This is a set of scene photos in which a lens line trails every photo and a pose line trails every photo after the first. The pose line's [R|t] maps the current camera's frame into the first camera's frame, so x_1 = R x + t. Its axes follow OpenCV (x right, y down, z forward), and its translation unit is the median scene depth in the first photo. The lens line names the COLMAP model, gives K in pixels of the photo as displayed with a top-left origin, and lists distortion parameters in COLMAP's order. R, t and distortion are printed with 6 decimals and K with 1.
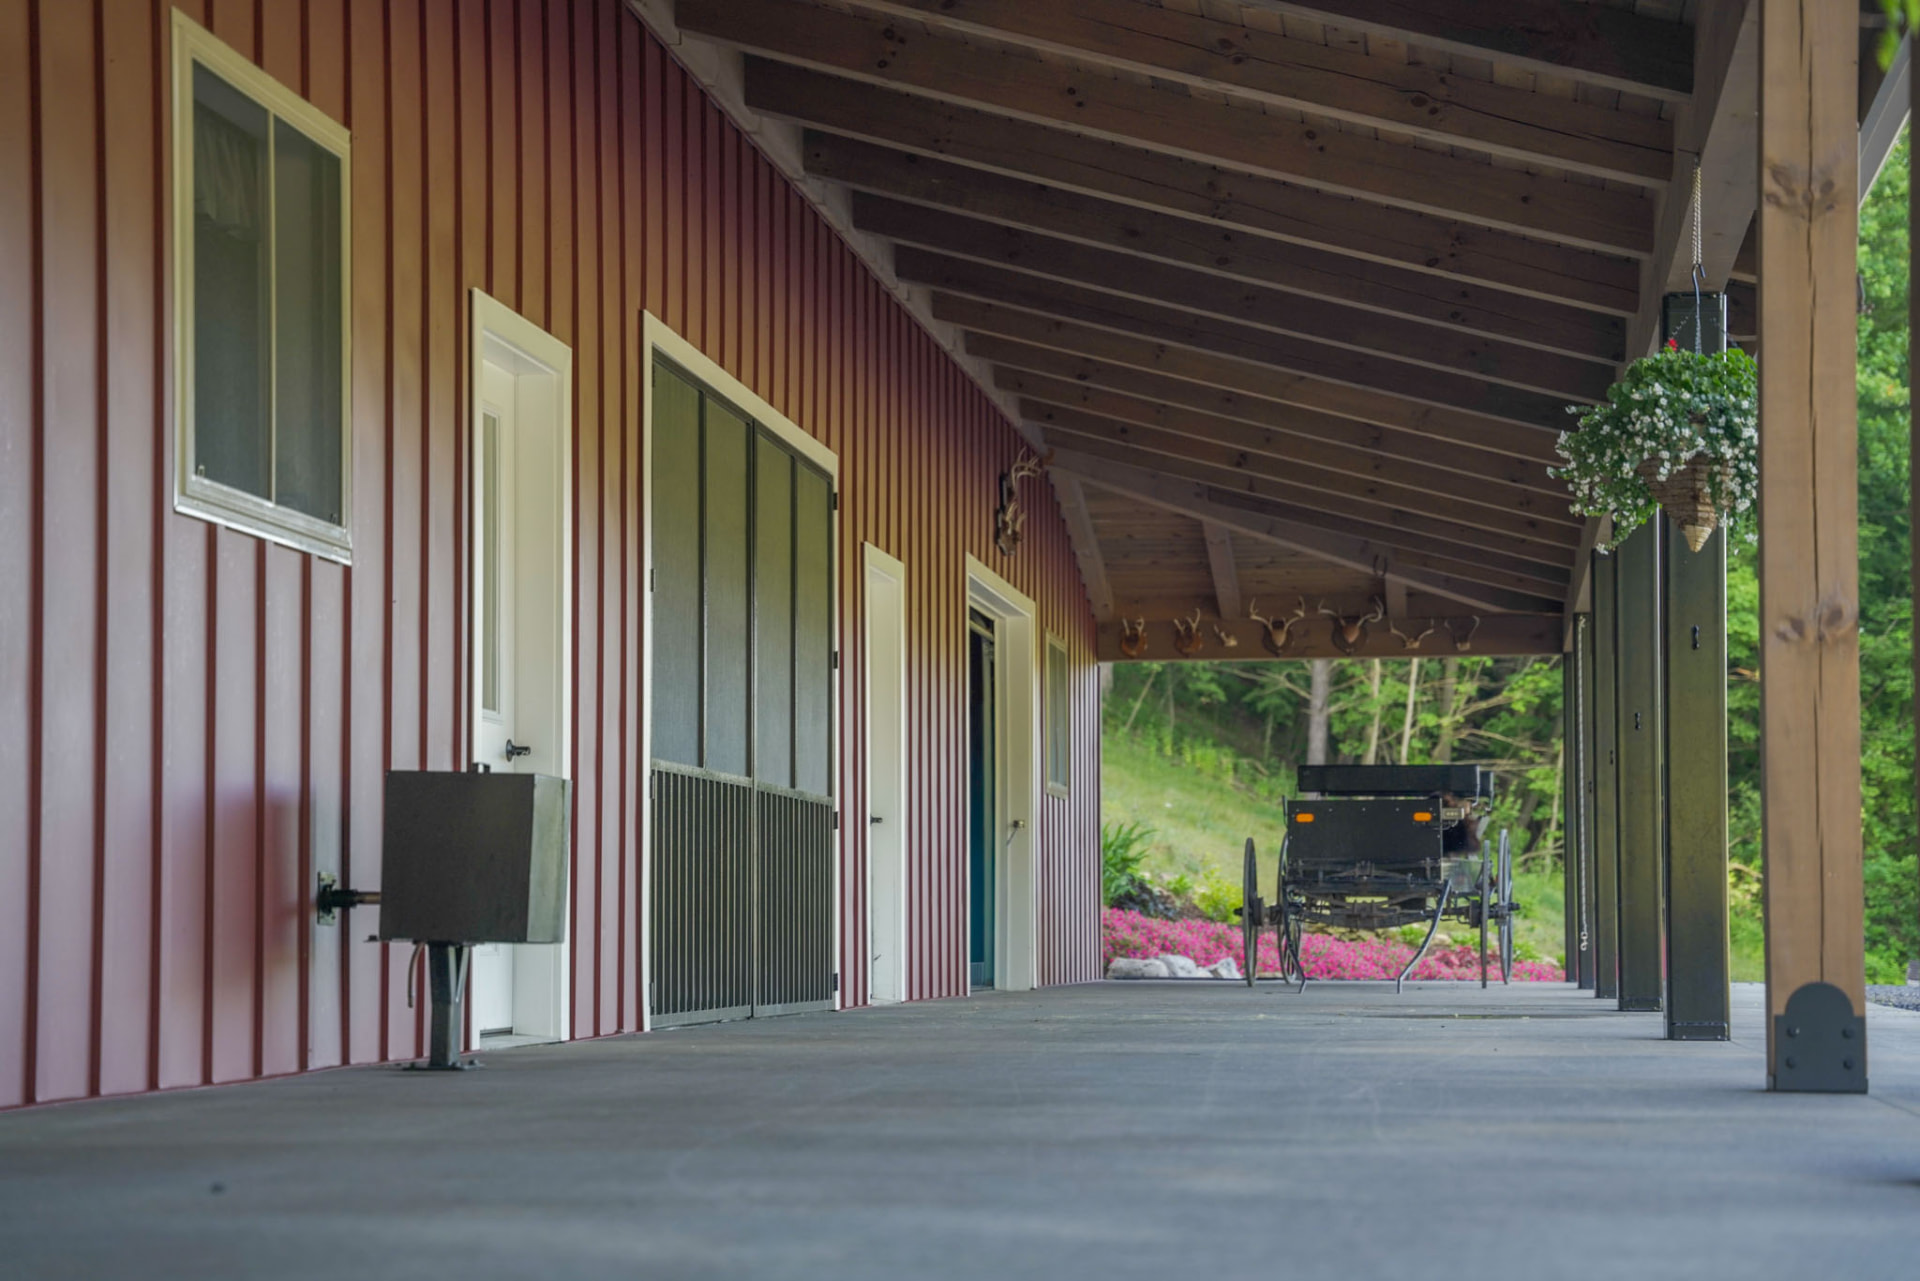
lens RADIAL K [[3556.3, 0, 960.0], [0, 3556.3, 640.5], [0, 0, 1]] dist [0.299920, 0.133954]
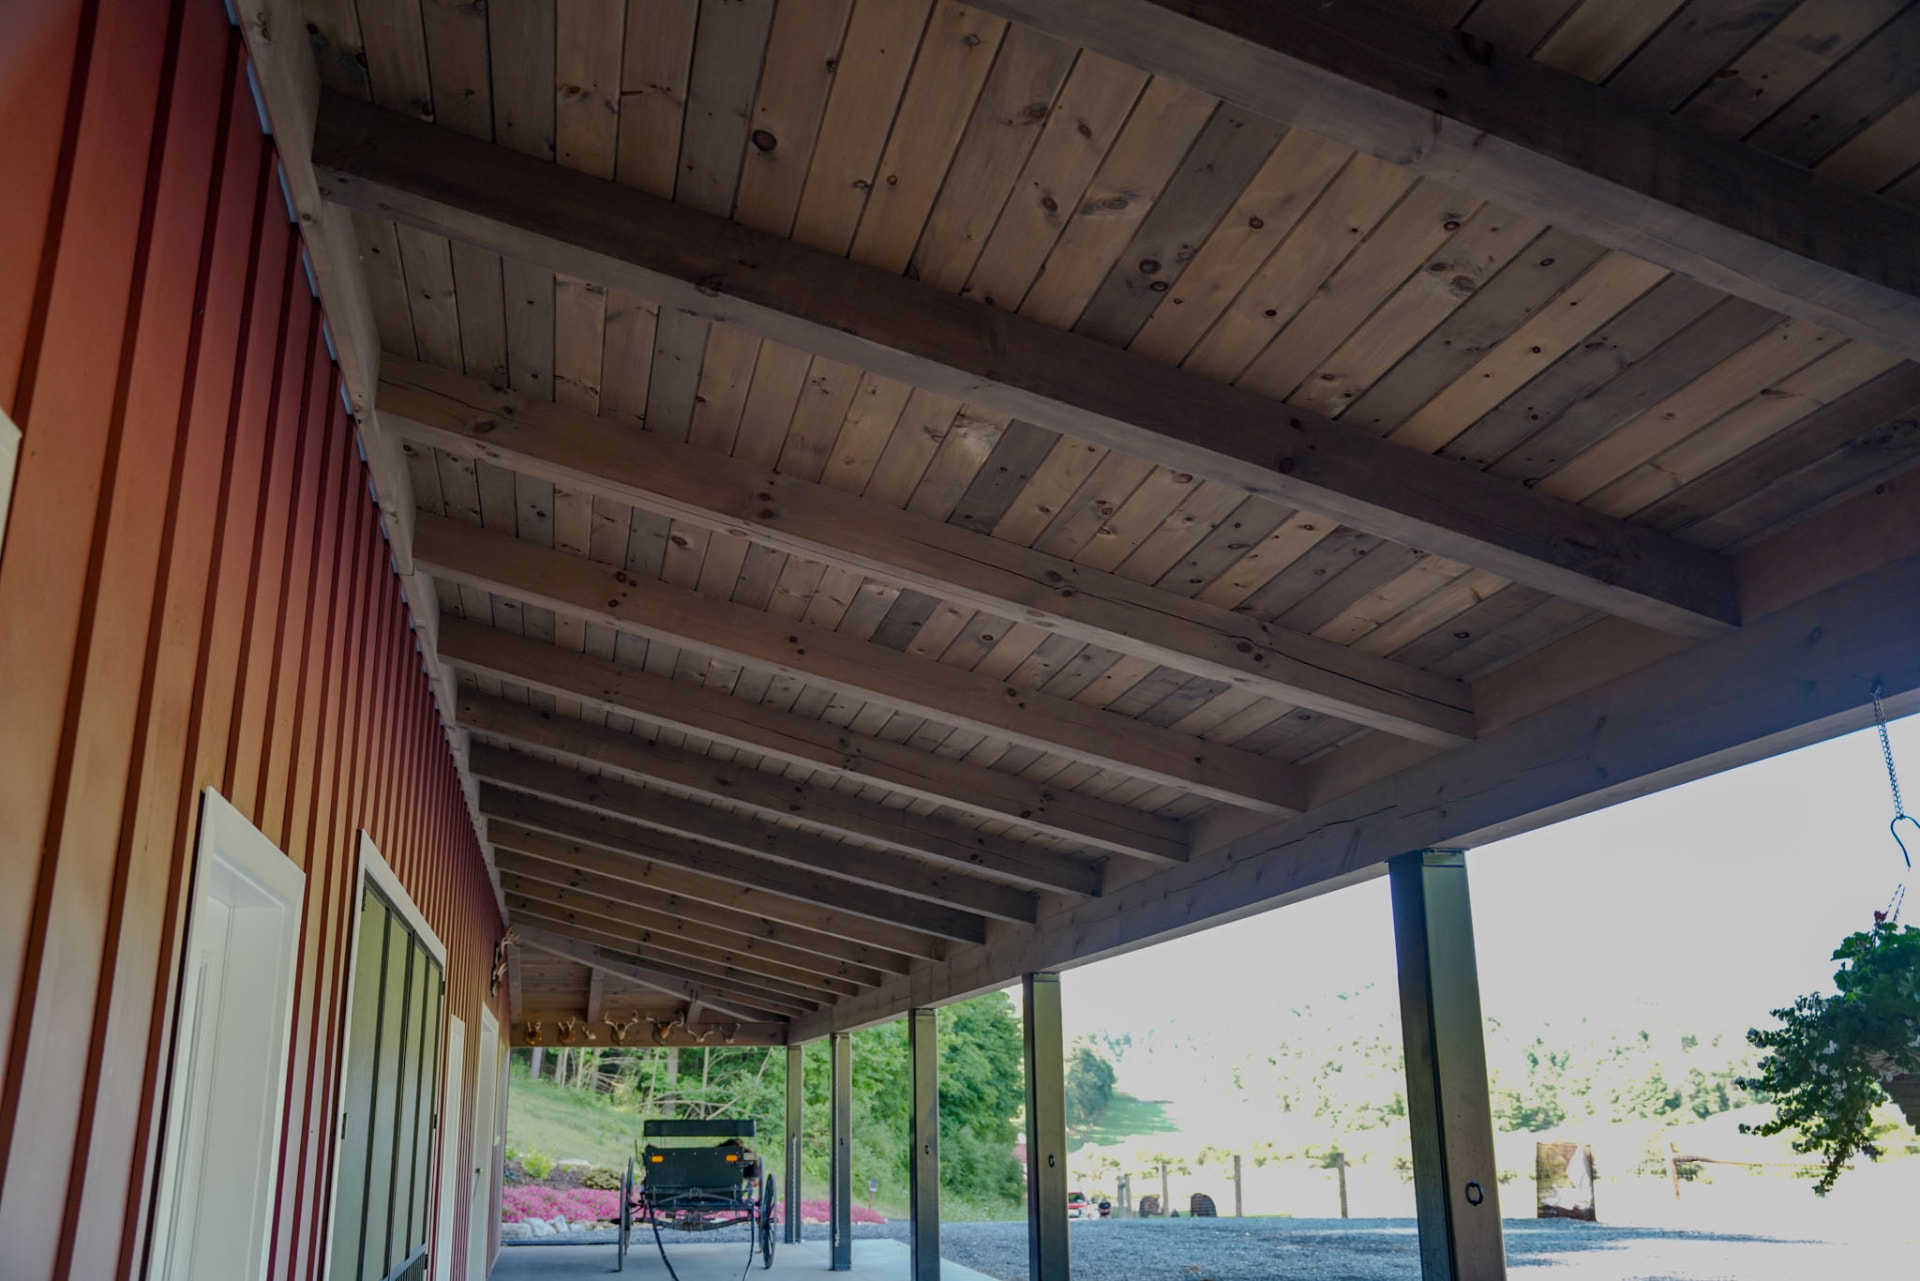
lens RADIAL K [[1707.4, 0, 957.2], [0, 1707.4, 545.8], [0, 0, 1]] dist [-0.056420, 0.002925]
pose [[0.949723, 0.084643, 0.301433, -0.060569], [-0.002459, 0.964751, -0.263154, -0.035605], [-0.313082, 0.249182, 0.916454, 0.393034]]
